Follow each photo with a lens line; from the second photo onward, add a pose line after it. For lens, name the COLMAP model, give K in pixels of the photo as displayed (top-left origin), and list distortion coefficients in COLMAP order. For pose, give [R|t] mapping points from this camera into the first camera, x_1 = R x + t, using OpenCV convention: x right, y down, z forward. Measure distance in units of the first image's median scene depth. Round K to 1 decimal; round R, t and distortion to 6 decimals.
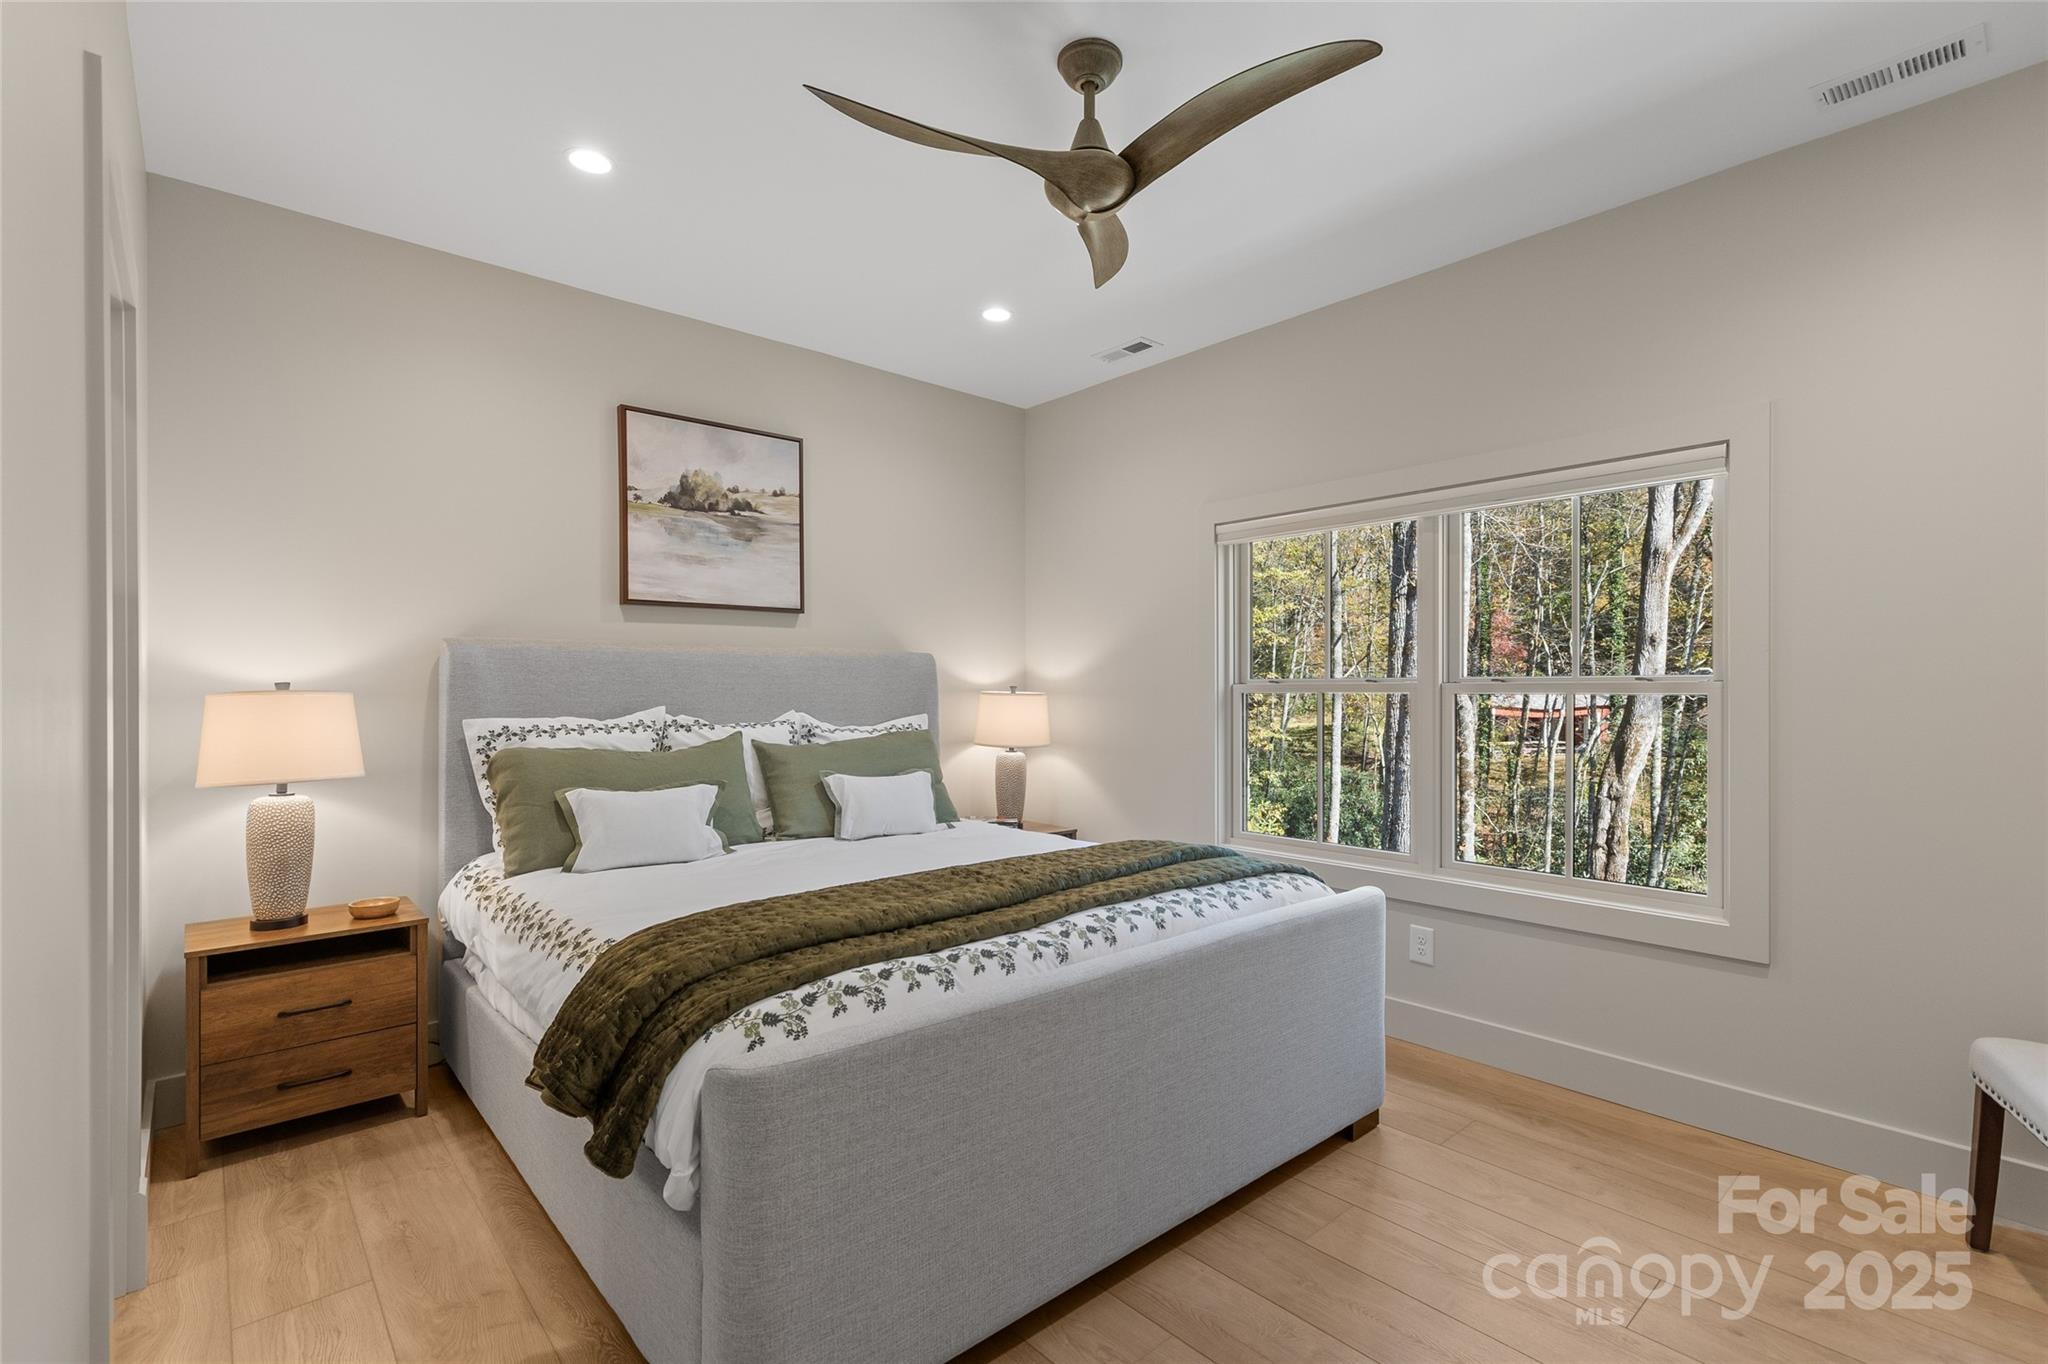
lens RADIAL K [[928.0, 0, 1008.4], [0, 928.0, 694.3], [0, 0, 1]] dist [0.003644, 0.000638]
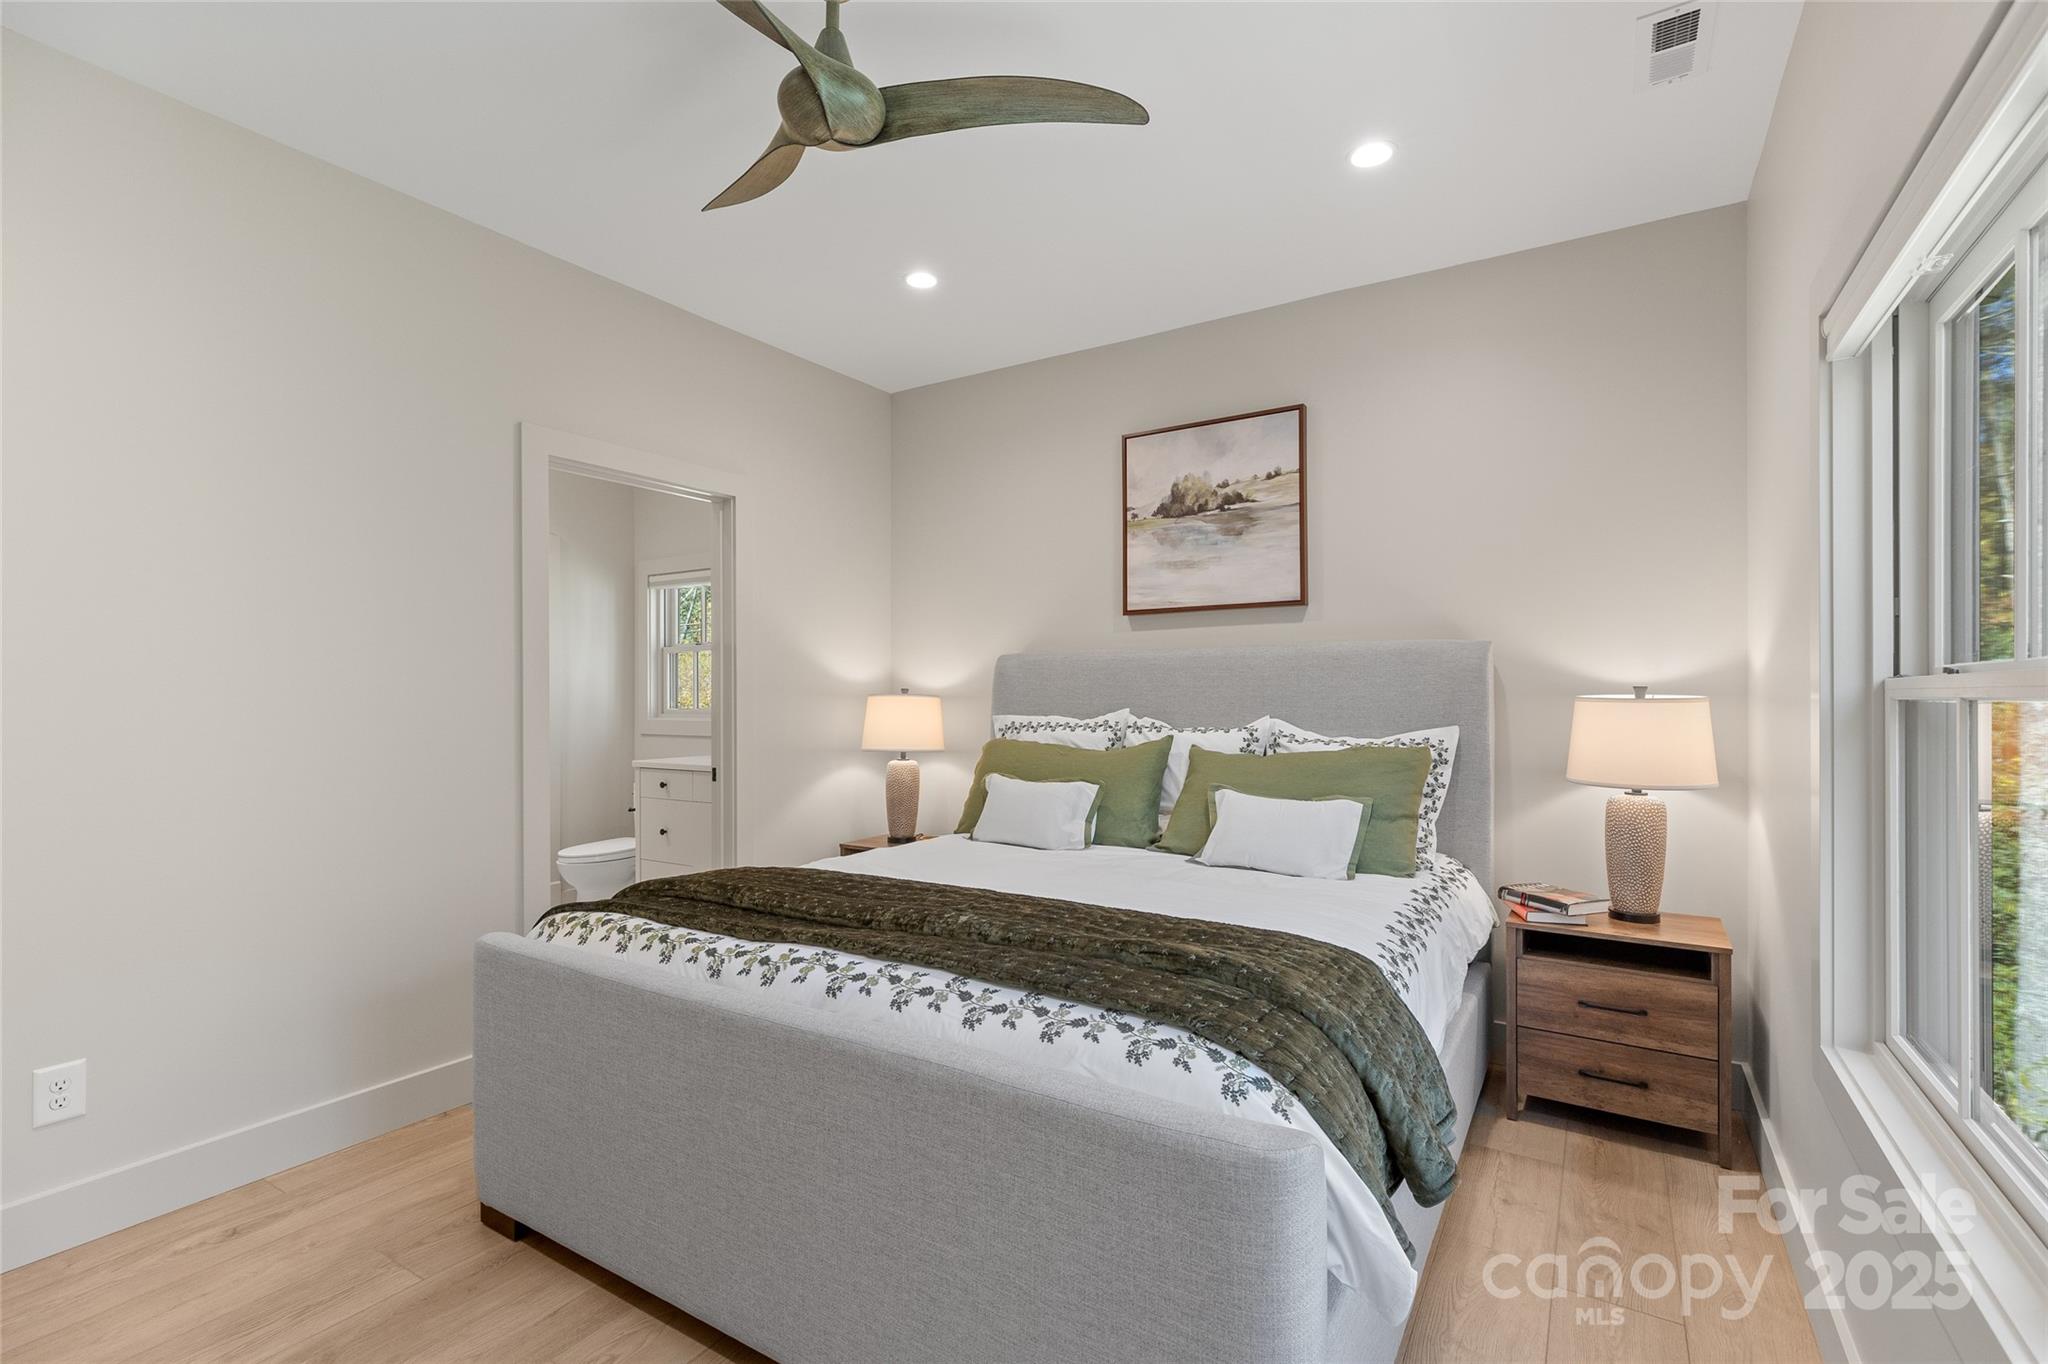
lens RADIAL K [[928.0, 0, 1008.6], [0, 928.0, 680.1], [0, 0, 1]] dist [0.003644, 0.000638]
pose [[0.270308, -0.016966, -0.962624, 0.579483], [-0.005991, 0.999796, -0.019304, 0.001630], [0.962755, 0.010985, 0.270151, 0.544167]]
